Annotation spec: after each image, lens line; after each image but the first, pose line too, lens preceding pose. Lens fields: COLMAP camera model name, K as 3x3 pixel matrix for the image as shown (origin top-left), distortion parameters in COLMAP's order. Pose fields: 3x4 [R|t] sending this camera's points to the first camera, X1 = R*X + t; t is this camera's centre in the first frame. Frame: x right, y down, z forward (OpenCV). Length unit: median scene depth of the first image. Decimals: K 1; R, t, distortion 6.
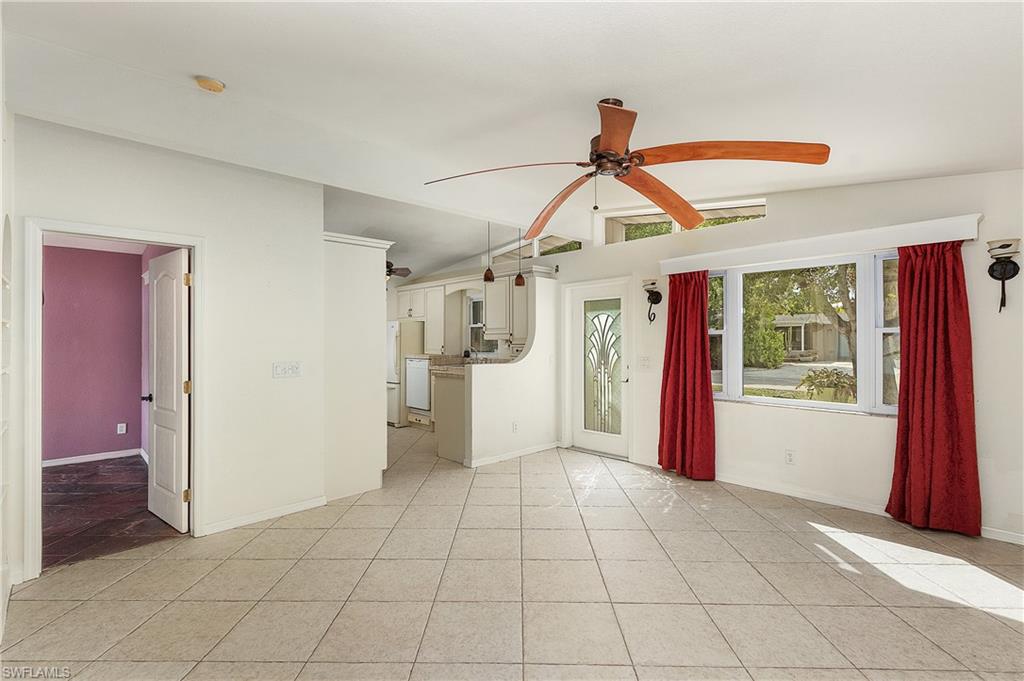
lens RADIAL K [[471.6, 0, 510.0], [0, 471.6, 337.2], [0, 0, 1]] dist [0.000004, -0.000251]
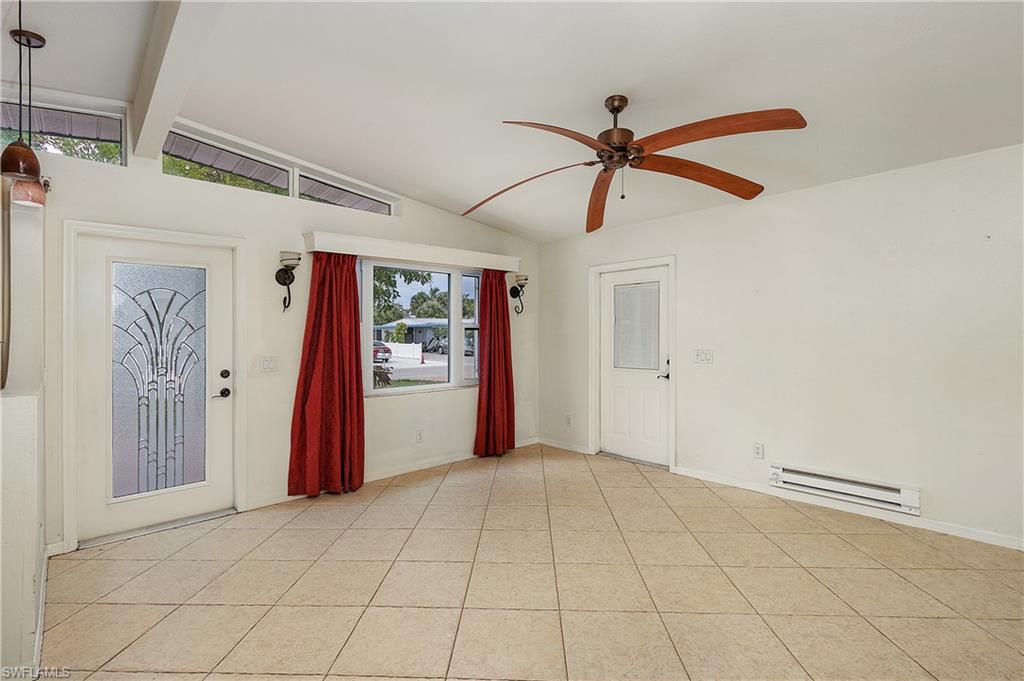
lens RADIAL K [[471.6, 0, 510.0], [0, 471.6, 337.2], [0, 0, 1]] dist [0.000004, -0.000251]
pose [[0.030739, 0.000472, 0.999527, -0.499325], [0.007355, 0.999973, -0.000698, 0.019196], [-0.999500, 0.007373, 0.030735, 0.705430]]
